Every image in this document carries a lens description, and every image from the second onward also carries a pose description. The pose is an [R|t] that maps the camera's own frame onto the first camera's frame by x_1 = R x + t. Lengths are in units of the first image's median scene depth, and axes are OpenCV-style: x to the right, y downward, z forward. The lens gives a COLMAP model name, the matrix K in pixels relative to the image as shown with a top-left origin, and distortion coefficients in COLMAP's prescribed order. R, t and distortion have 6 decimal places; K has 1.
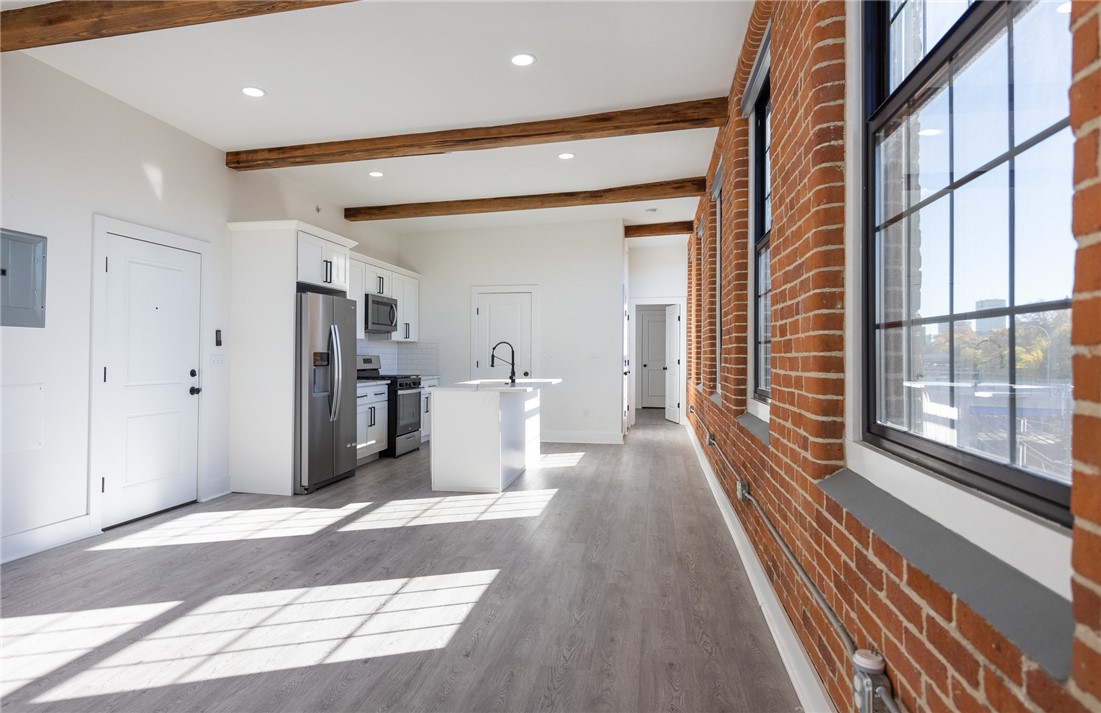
lens RADIAL K [[630.5, 0, 480.3], [0, 630.5, 350.9], [0, 0, 1]] dist [-0.000836, -0.000442]
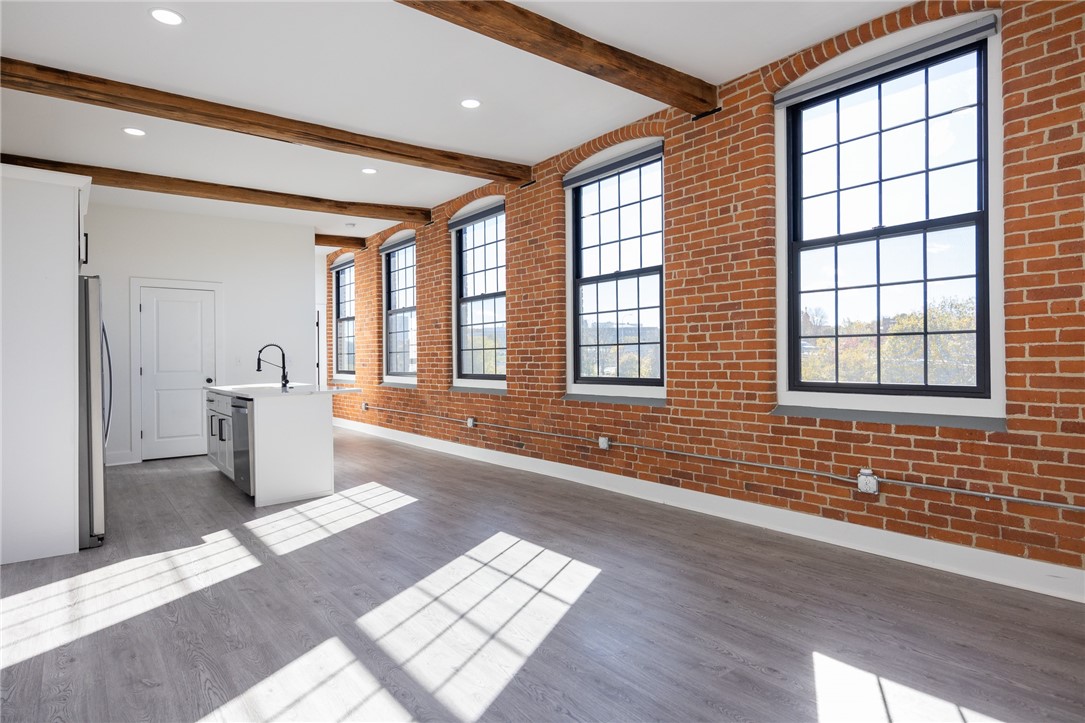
lens RADIAL K [[618.6, 0, 533.8], [0, 618.6, 360.0], [0, 0, 1]] dist [-0.009222, -0.000902]
pose [[0.601624, -0.011185, 0.798701, -0.707586], [0.007671, 0.999937, 0.008224, 0.006671], [-0.798743, 0.001179, 0.601672, 0.192614]]
